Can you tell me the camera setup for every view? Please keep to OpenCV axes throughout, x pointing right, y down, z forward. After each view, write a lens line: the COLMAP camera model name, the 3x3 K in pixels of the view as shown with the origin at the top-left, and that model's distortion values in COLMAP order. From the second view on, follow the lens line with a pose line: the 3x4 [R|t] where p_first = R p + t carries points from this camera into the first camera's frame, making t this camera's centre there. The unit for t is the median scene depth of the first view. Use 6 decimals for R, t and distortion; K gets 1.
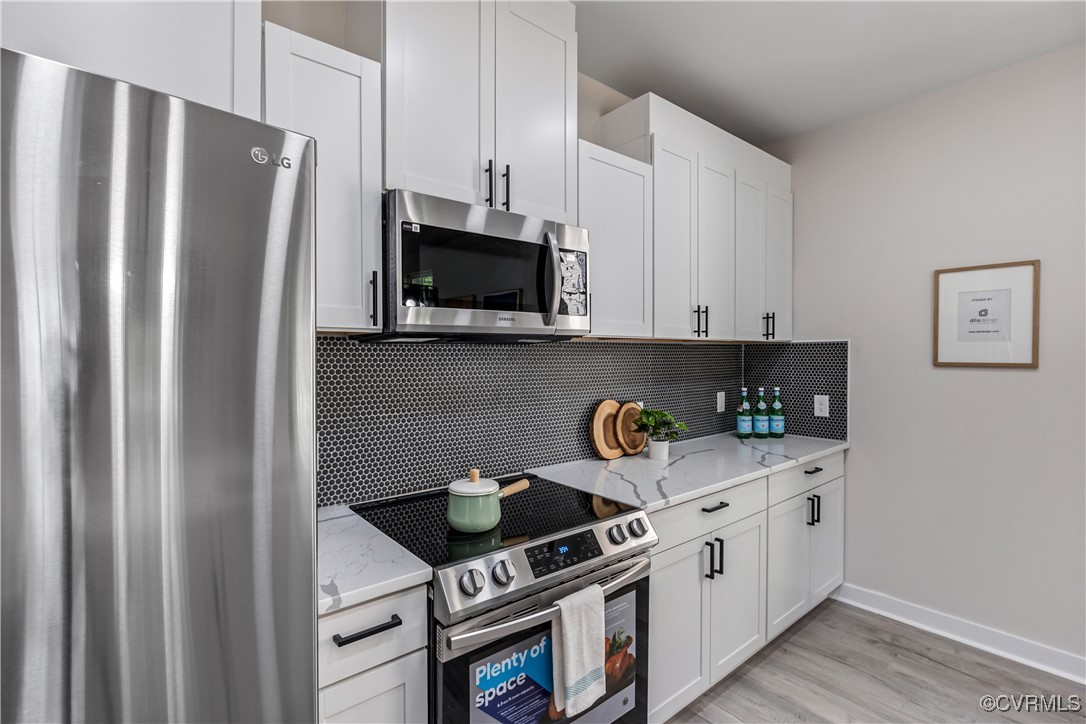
lens RADIAL K [[492.9, 0, 543.0], [0, 492.9, 362.0], [0, 0, 1]] dist [-0.000239, 0.000017]
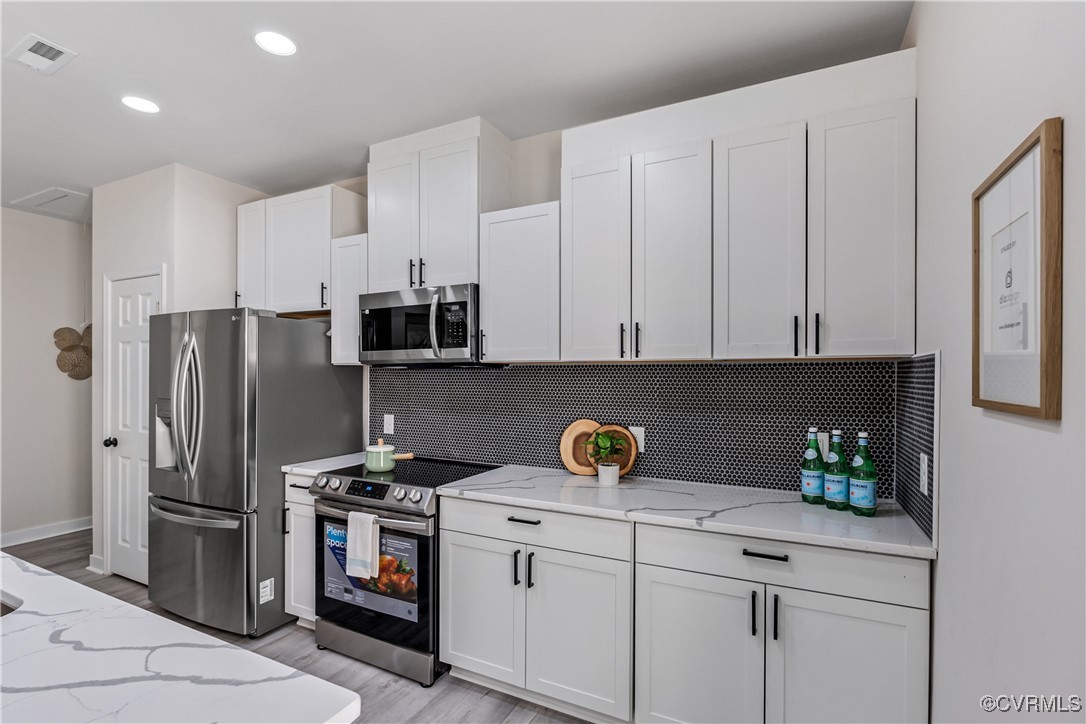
lens RADIAL K [[508.2, 0, 536.8], [0, 508.2, 373.4], [0, 0, 1]] dist [-0.000240, 0.000135]
pose [[0.400140, 0.002078, -0.916452, 1.117447], [-0.015554, 0.999869, -0.004524, -0.014968], [0.916322, 0.016064, 0.400120, 0.477404]]
